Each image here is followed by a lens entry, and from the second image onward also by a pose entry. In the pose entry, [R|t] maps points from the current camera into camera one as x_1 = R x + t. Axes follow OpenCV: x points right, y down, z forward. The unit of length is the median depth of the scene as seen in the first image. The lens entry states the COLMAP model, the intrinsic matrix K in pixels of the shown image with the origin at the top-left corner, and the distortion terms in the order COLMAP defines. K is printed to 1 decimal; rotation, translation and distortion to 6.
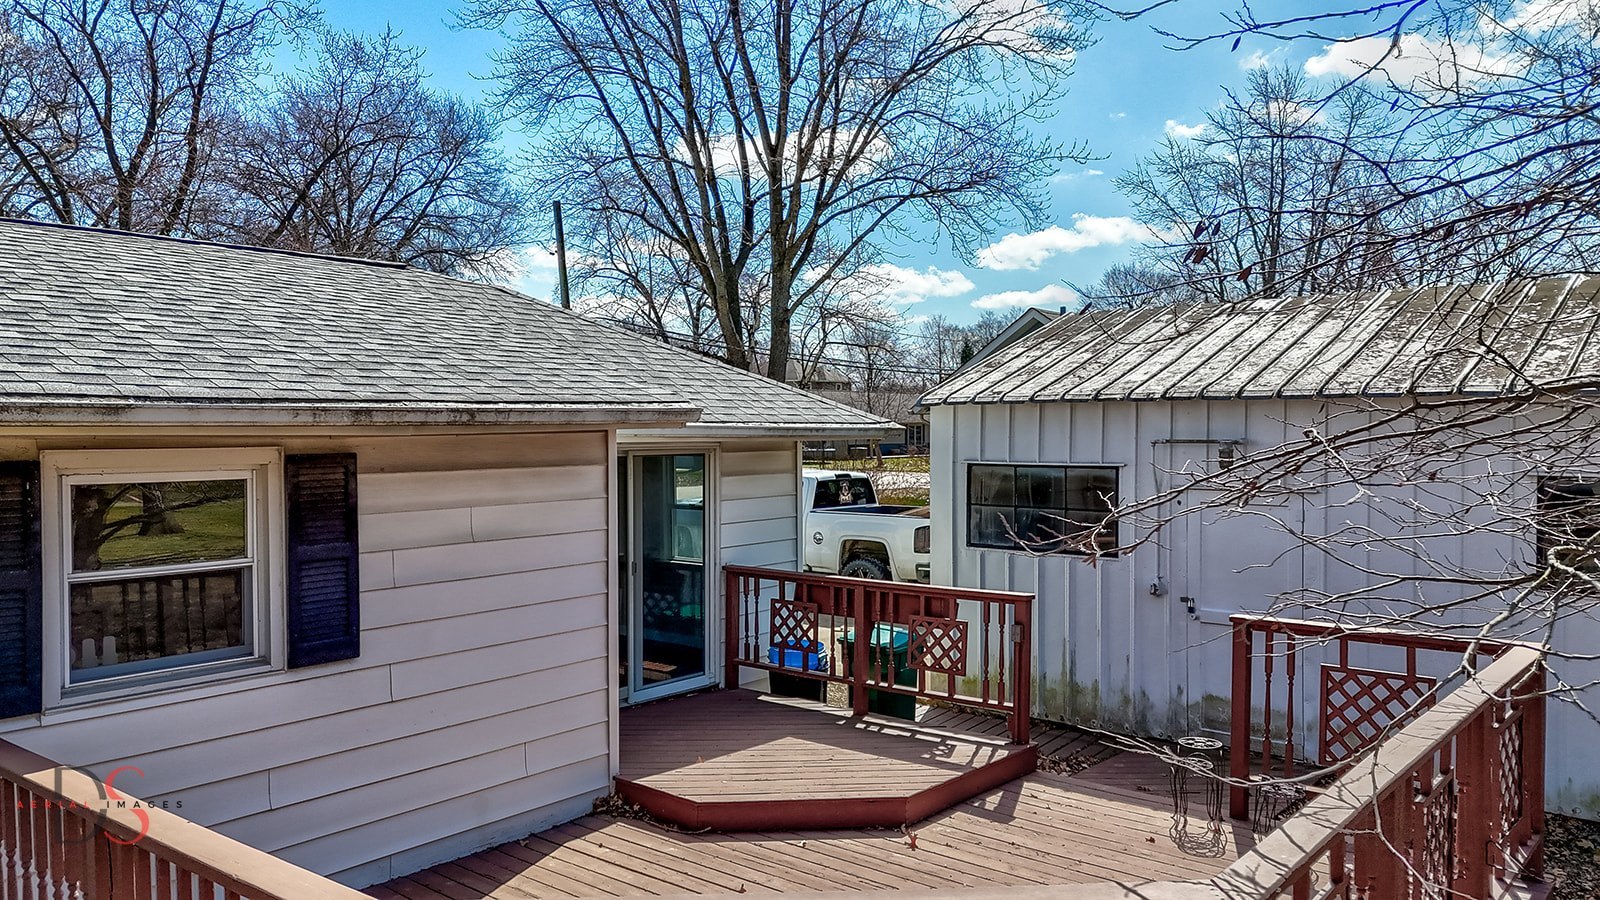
lens RADIAL K [[1172.7, 0, 800.0], [0, 1172.7, 450.0], [0, 0, 1]] dist [0.057498, 0.001672]
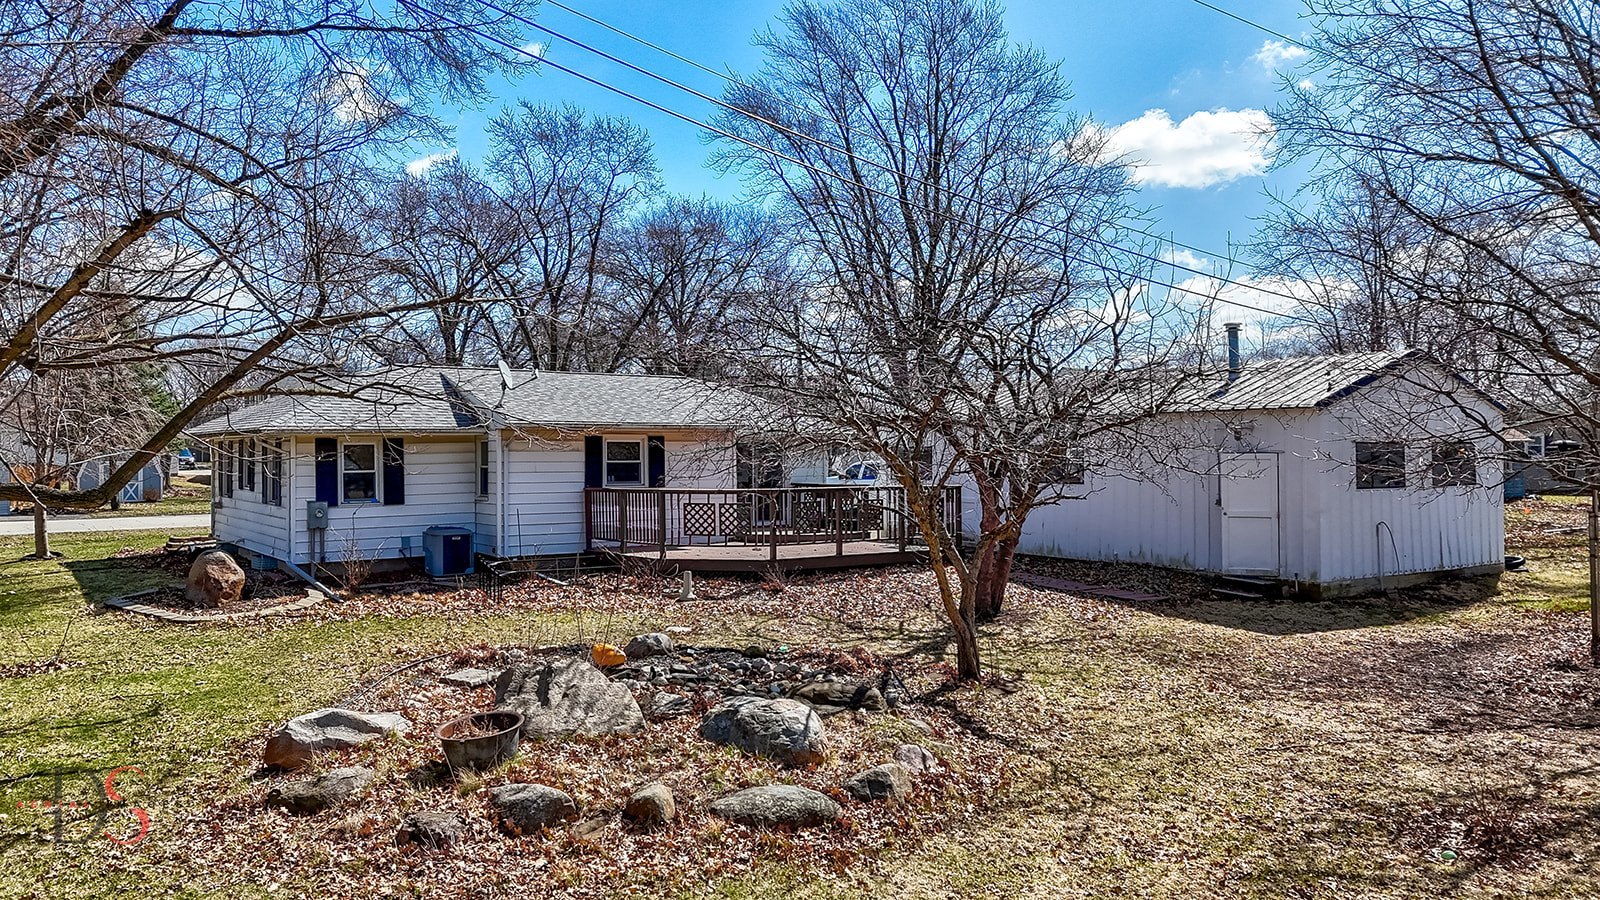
lens RADIAL K [[1164.1, 0, 807.3], [0, 1164.1, 442.9], [0, 0, 1]] dist [0.113698, -0.000149]
pose [[0.965781, -0.005177, -0.259308, 0.219864], [-0.002718, 0.999544, -0.030078, 0.027896], [0.259345, 0.029753, 0.965326, -0.528935]]
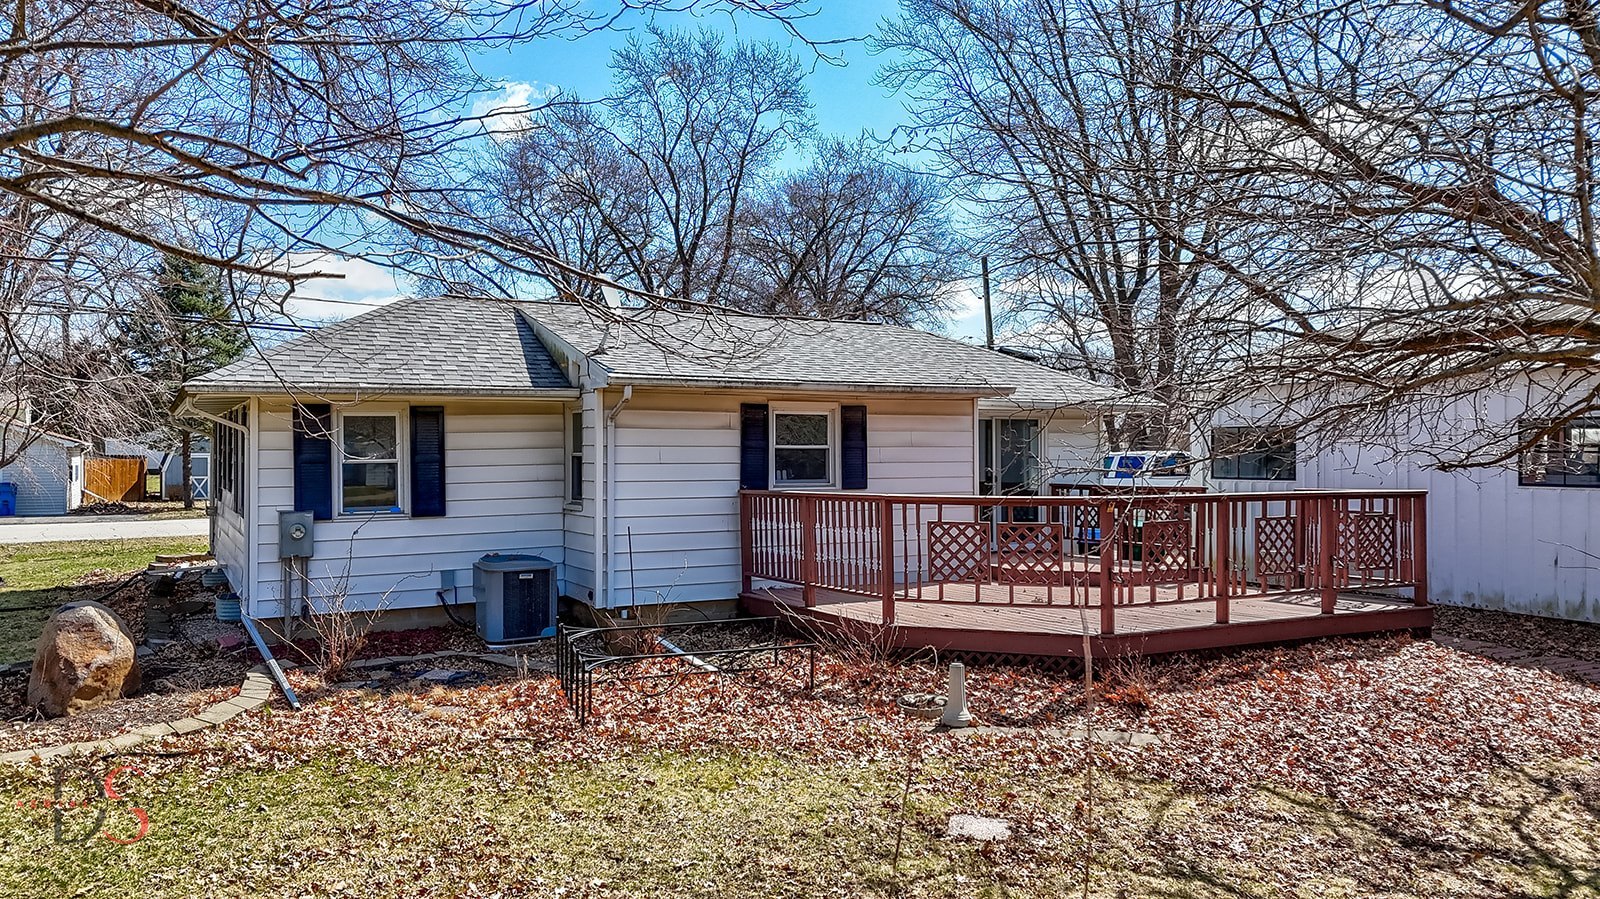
lens RADIAL K [[1164.1, 0, 807.3], [0, 1164.1, 442.4], [0, 0, 1]] dist [0.113698, -0.000149]
pose [[0.931993, -0.003242, -0.362461, 0.074984], [-0.007595, 0.999566, -0.028469, 0.028750], [0.362396, 0.029286, 0.931564, -0.251267]]
